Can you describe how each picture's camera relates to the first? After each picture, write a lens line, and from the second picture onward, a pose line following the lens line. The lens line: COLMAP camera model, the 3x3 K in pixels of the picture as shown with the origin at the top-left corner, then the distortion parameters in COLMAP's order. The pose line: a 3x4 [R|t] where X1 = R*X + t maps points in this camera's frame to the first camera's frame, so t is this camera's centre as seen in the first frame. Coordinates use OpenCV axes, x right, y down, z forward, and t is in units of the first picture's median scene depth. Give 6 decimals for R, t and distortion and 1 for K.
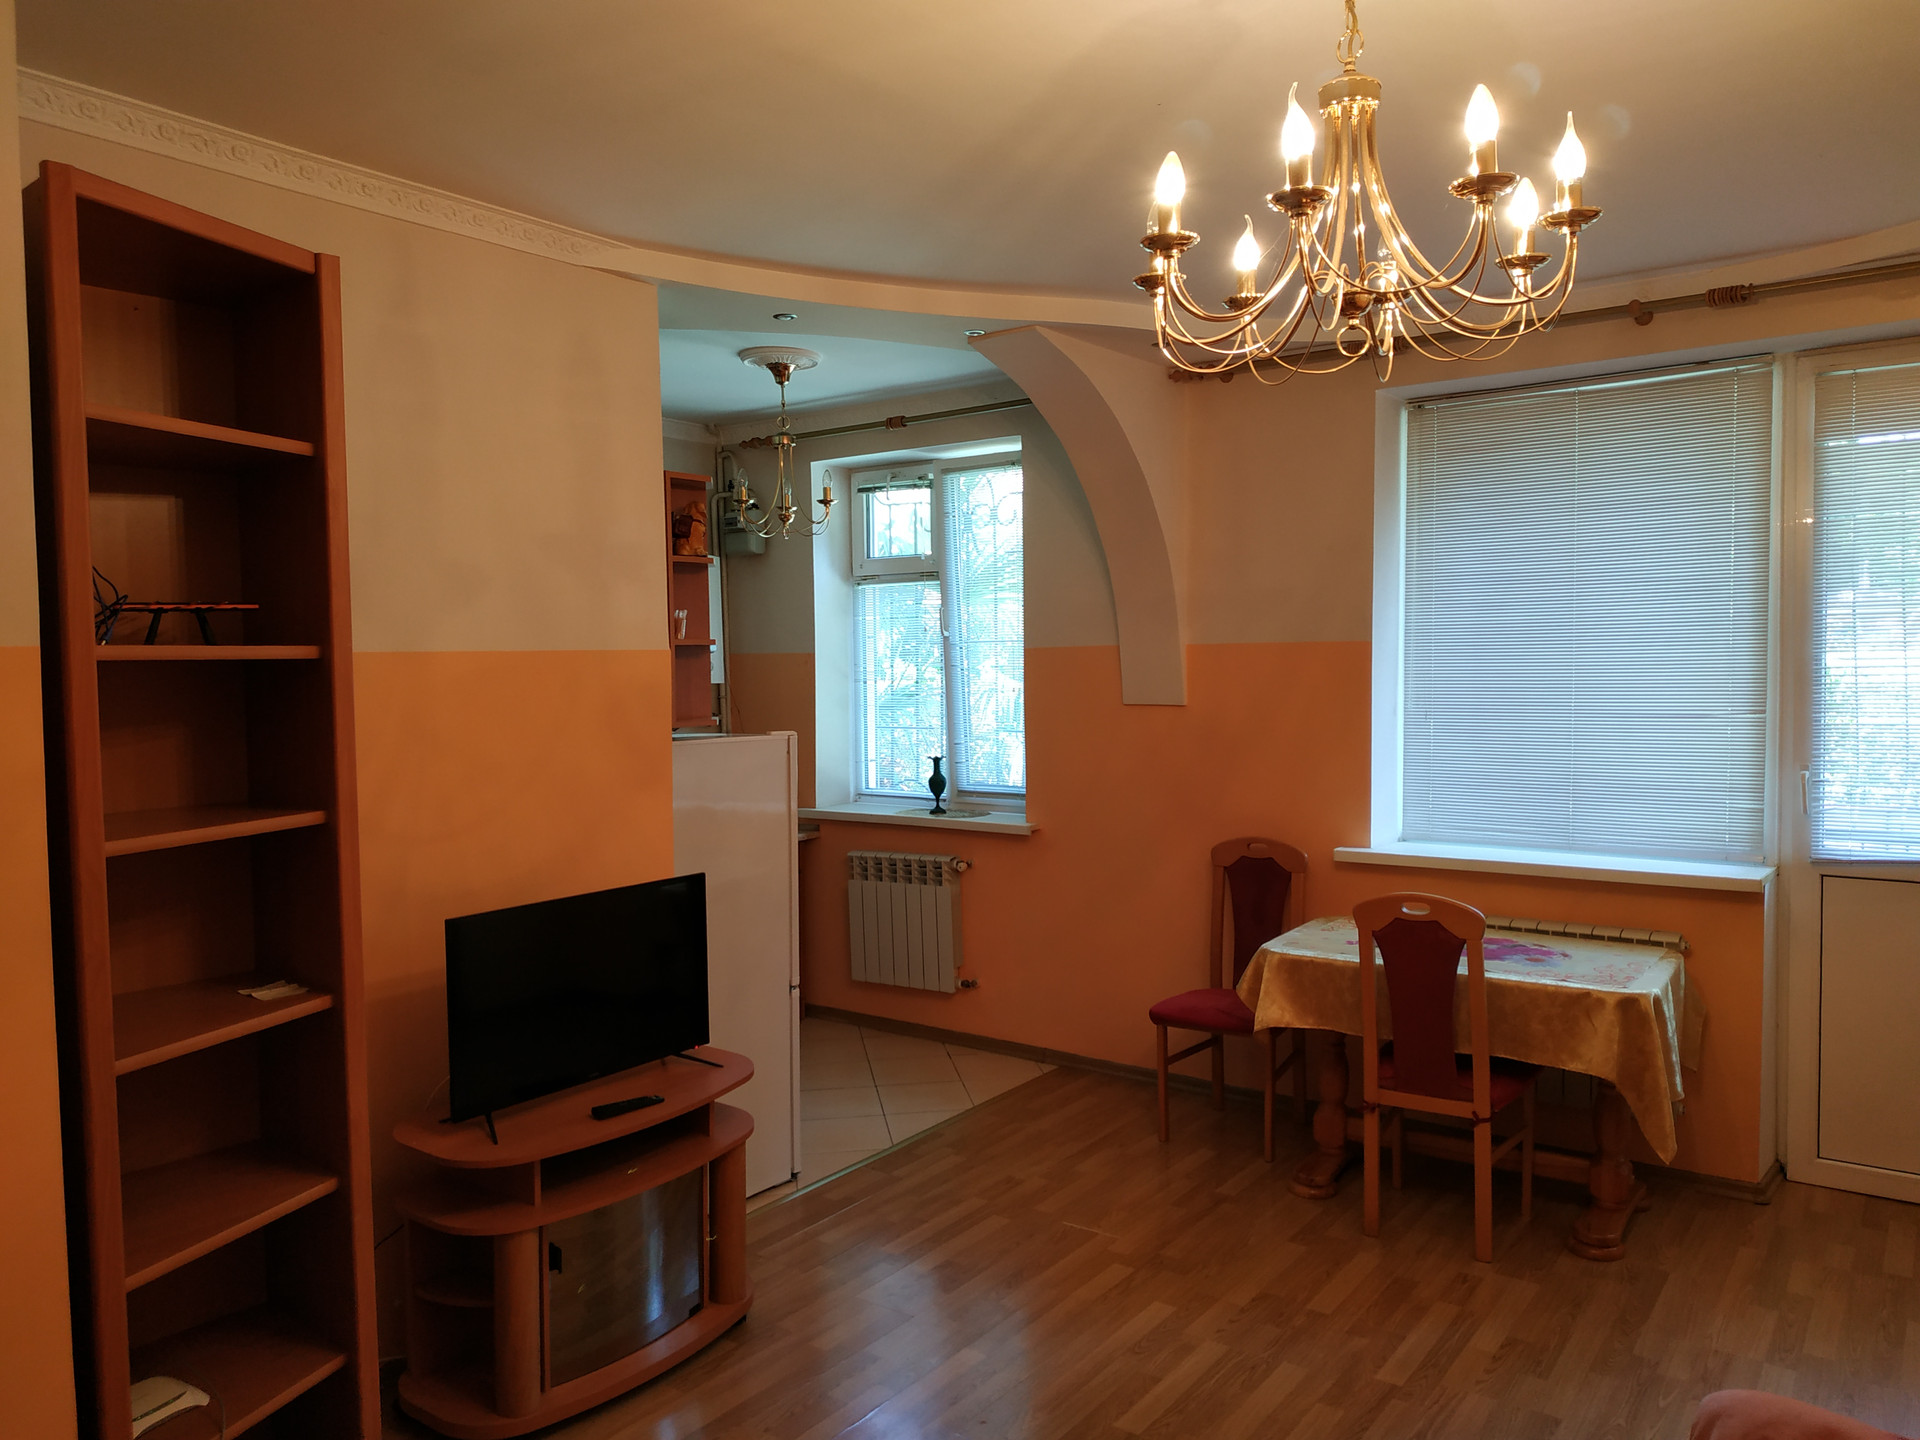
lens RADIAL K [[1390.4, 0, 958.1], [0, 1390.4, 716.2], [0, 0, 1]] dist [0.031577, -0.052825]
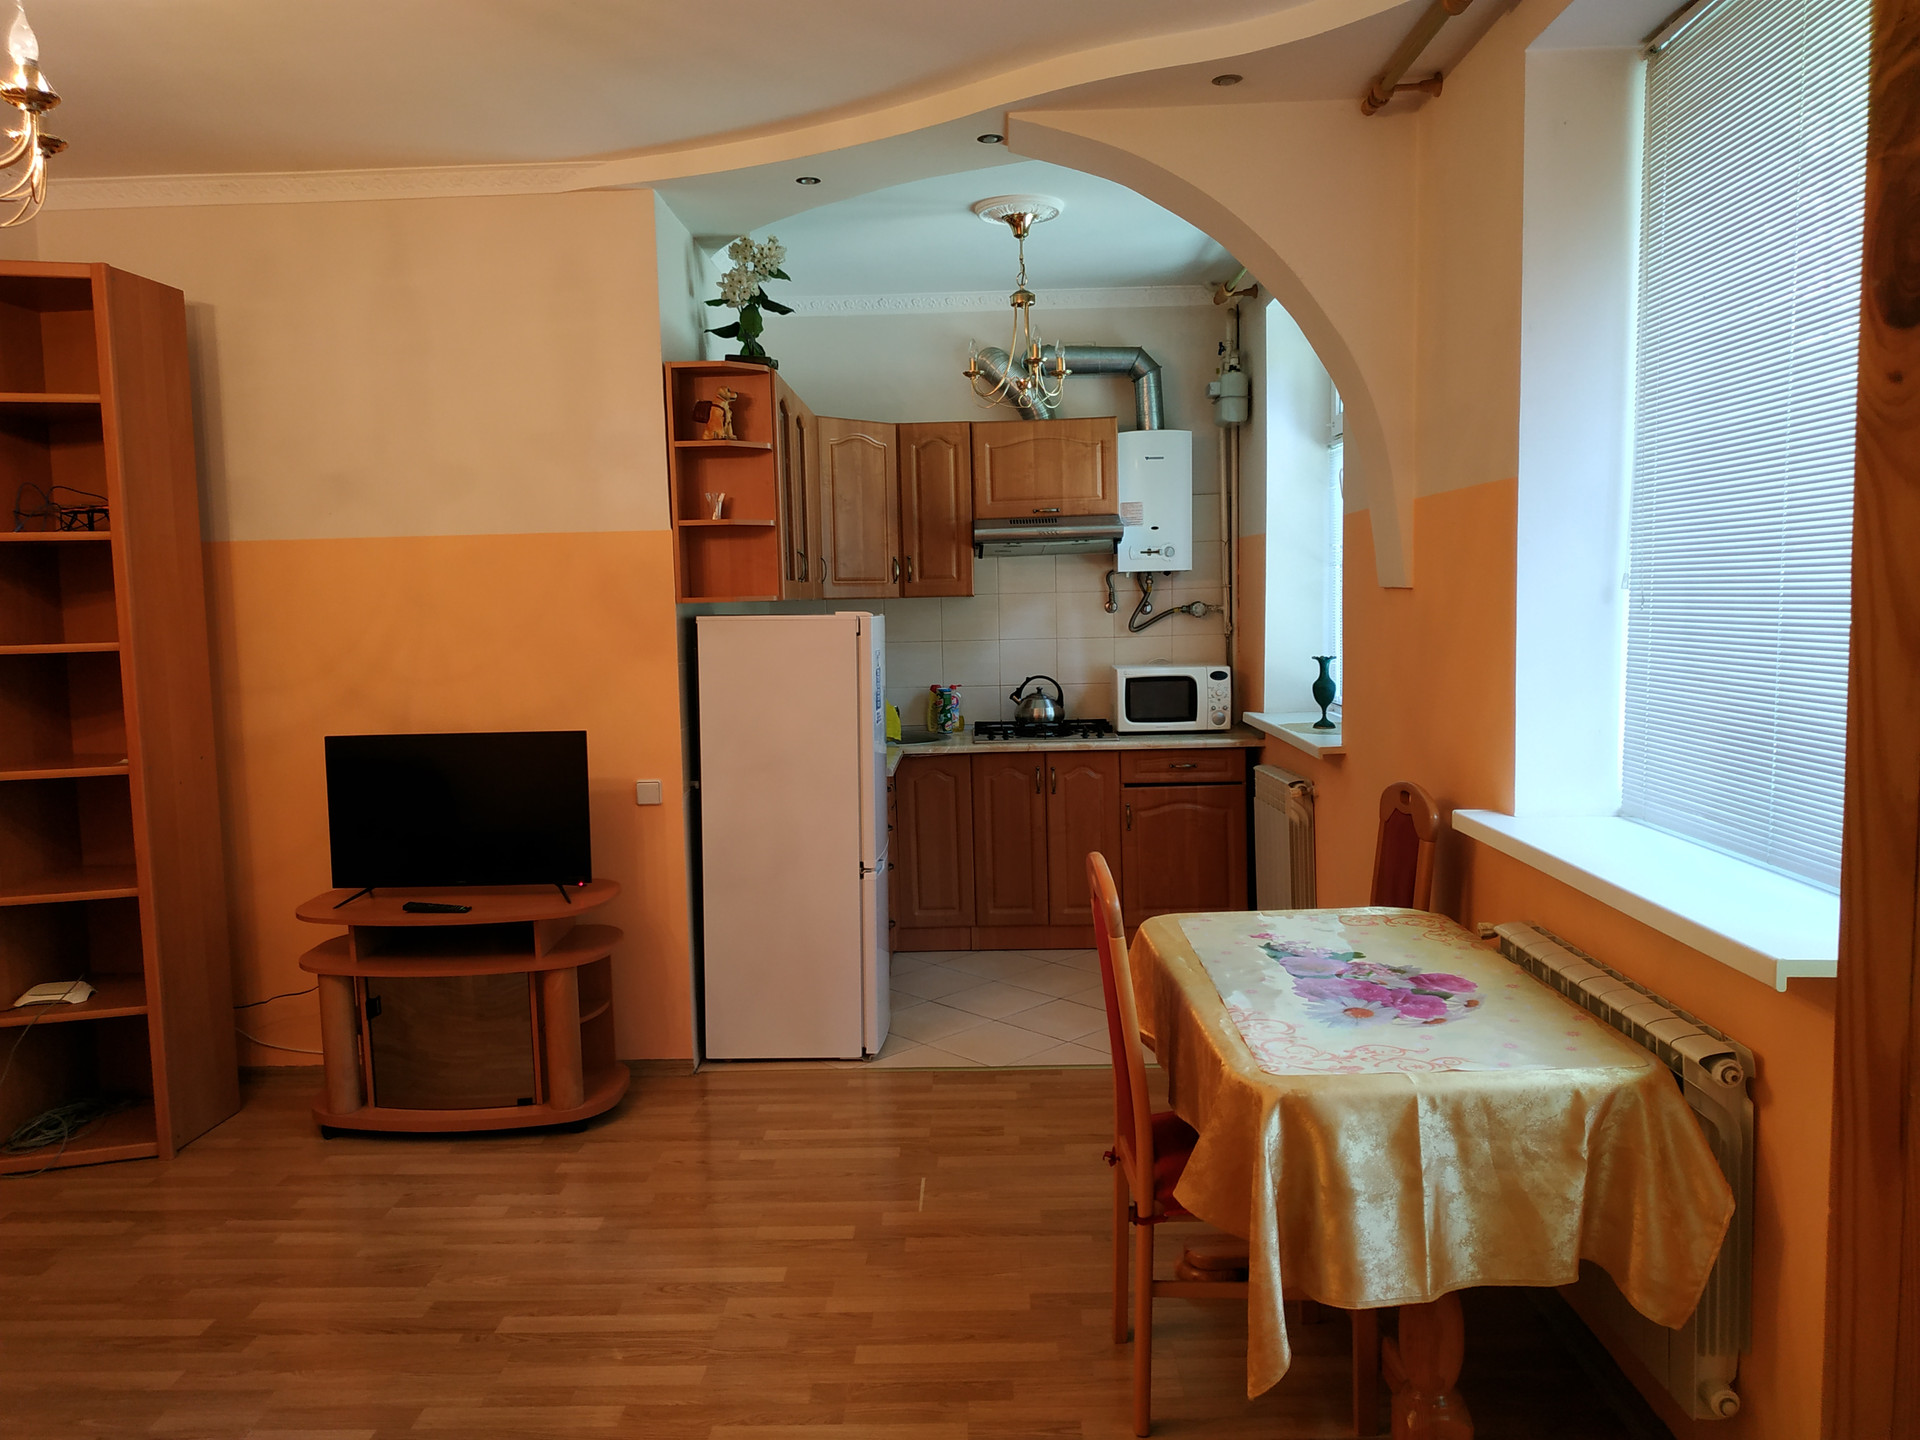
lens RADIAL K [[1390.4, 0, 951.6], [0, 1390.4, 723.3], [0, 0, 1]] dist [0.031577, -0.052825]
pose [[0.572308, 0.077734, -0.816346, 0.764665], [-0.019258, 0.996496, 0.081387, 0.009019], [0.819813, -0.030857, 0.571800, 0.520483]]
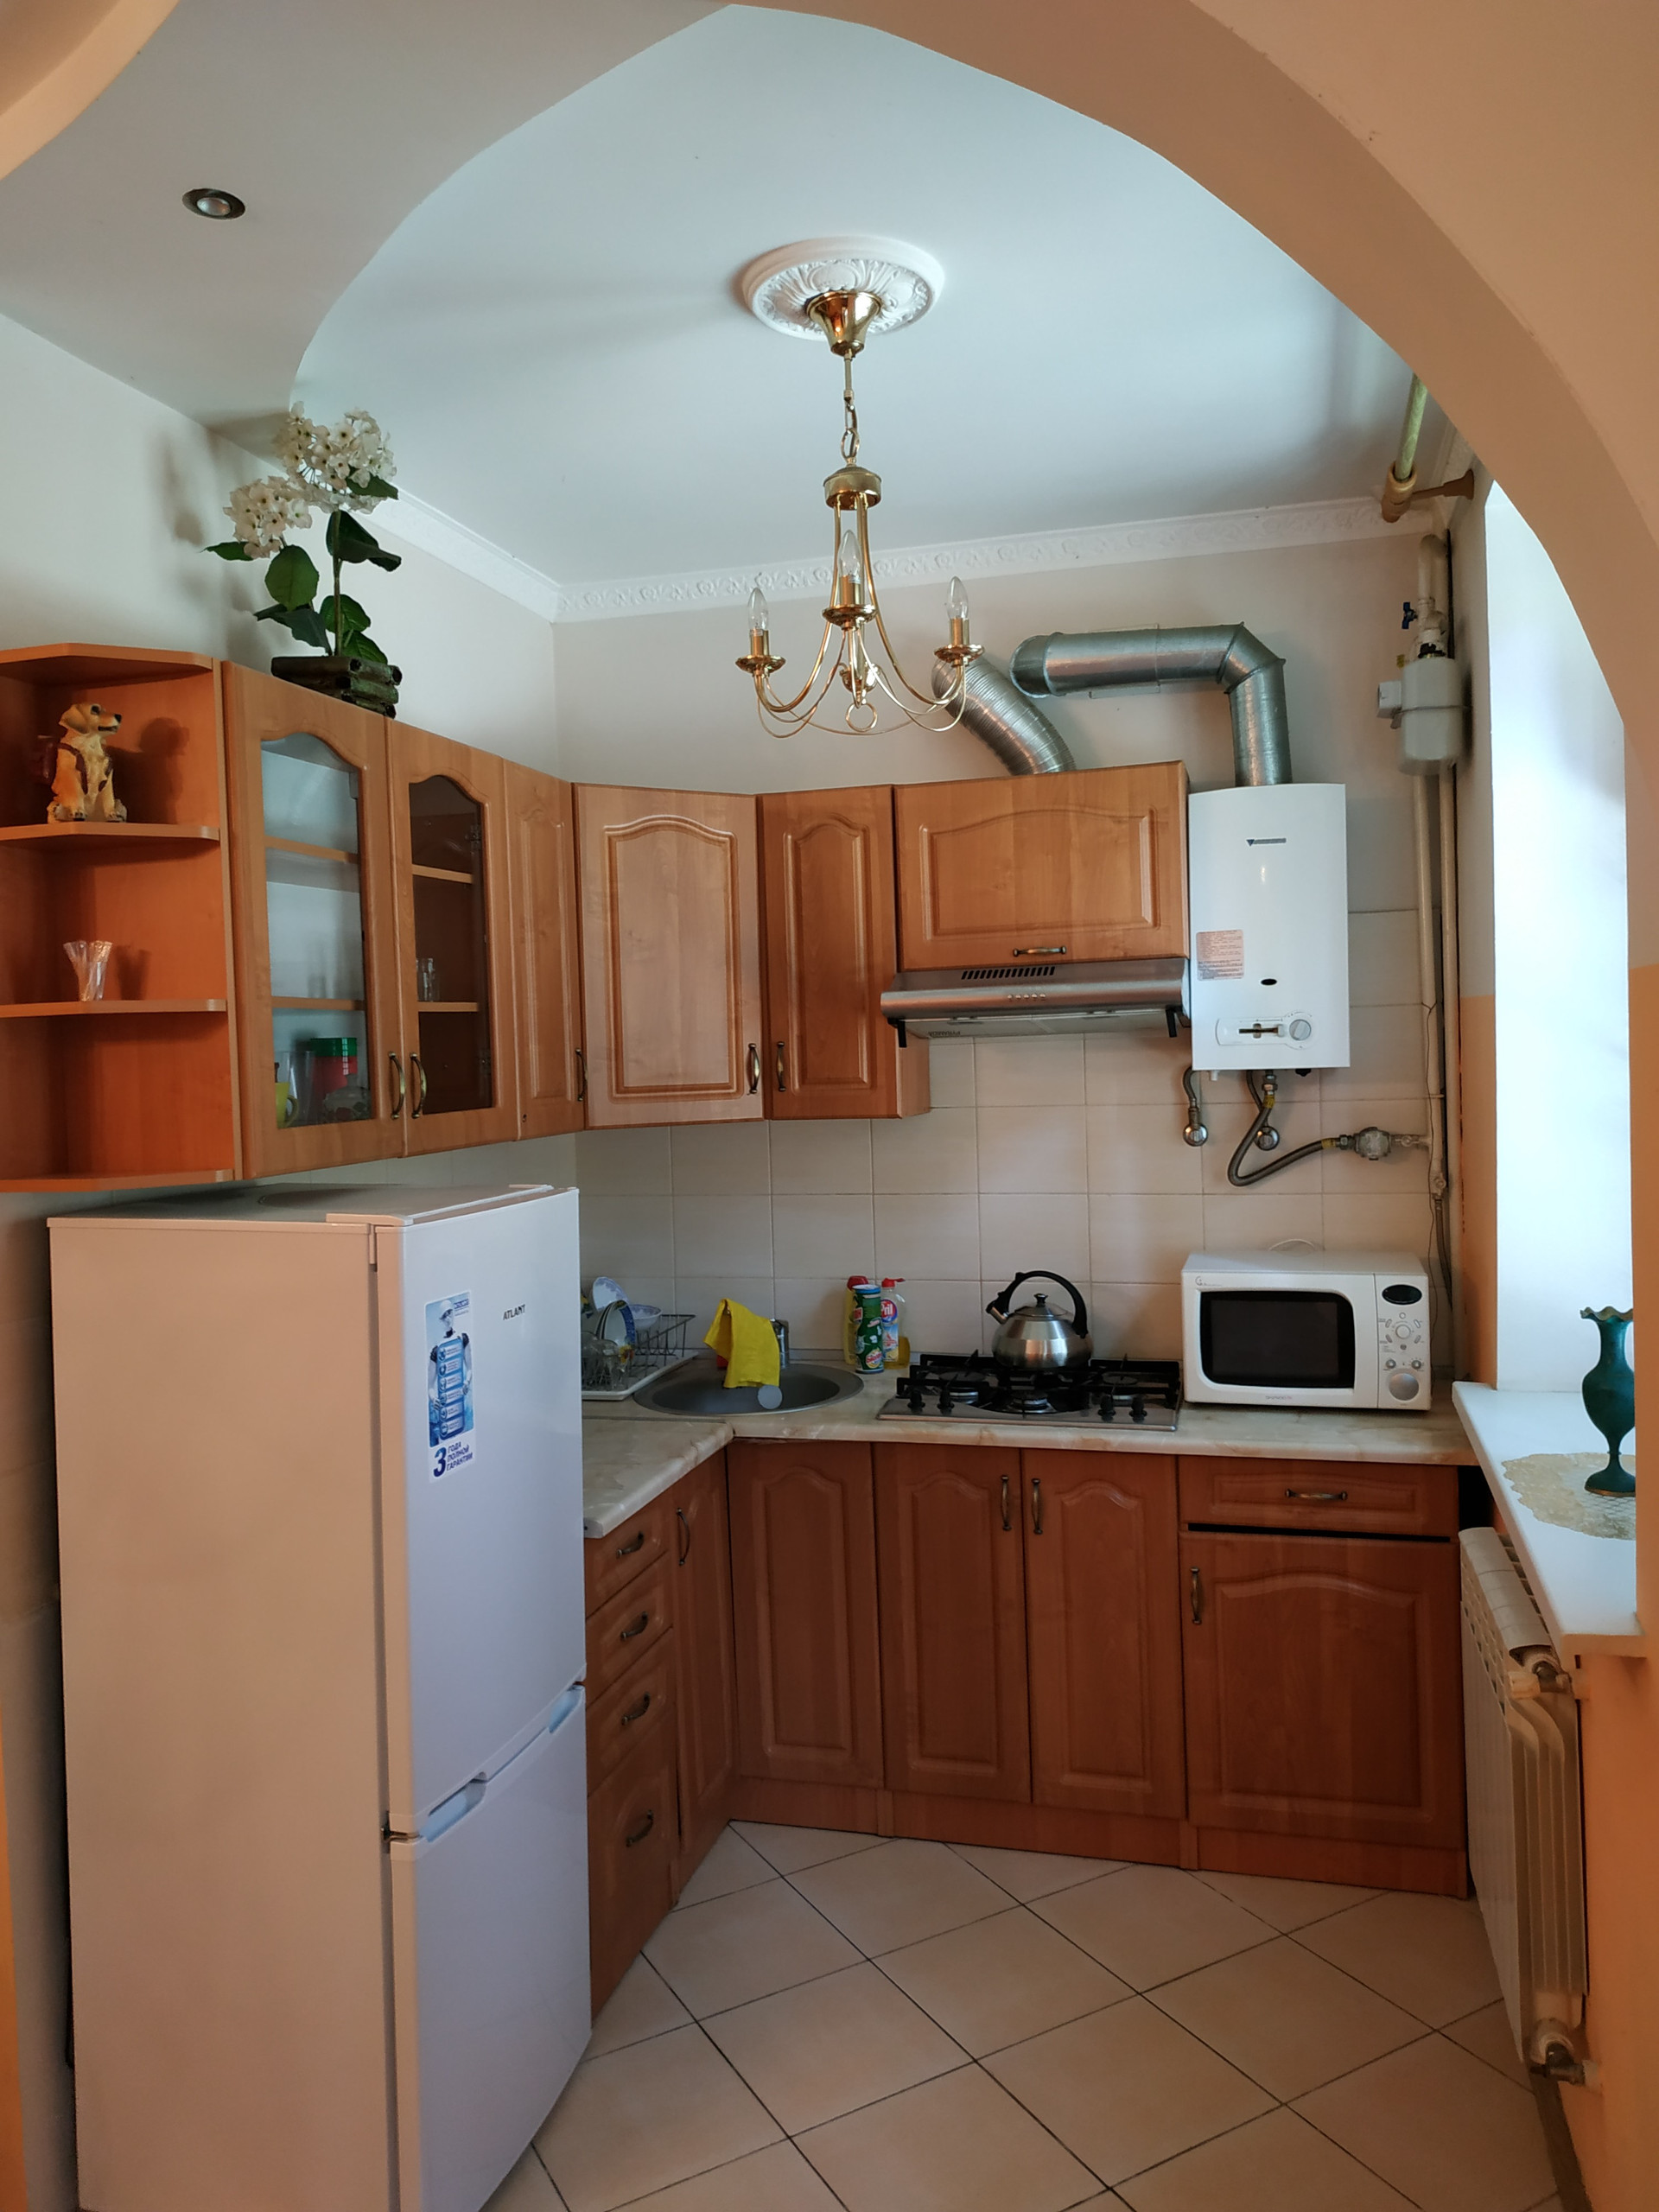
lens RADIAL K [[1601.9, 0, 840.7], [0, 1601.9, 1071.4], [0, 0, 1]] dist [0.031577, -0.052825]
pose [[0.353678, 0.024154, -0.935055, 0.390412], [-0.015160, 0.999683, 0.020090, -0.045472], [0.935244, 0.007071, 0.353932, 1.018348]]
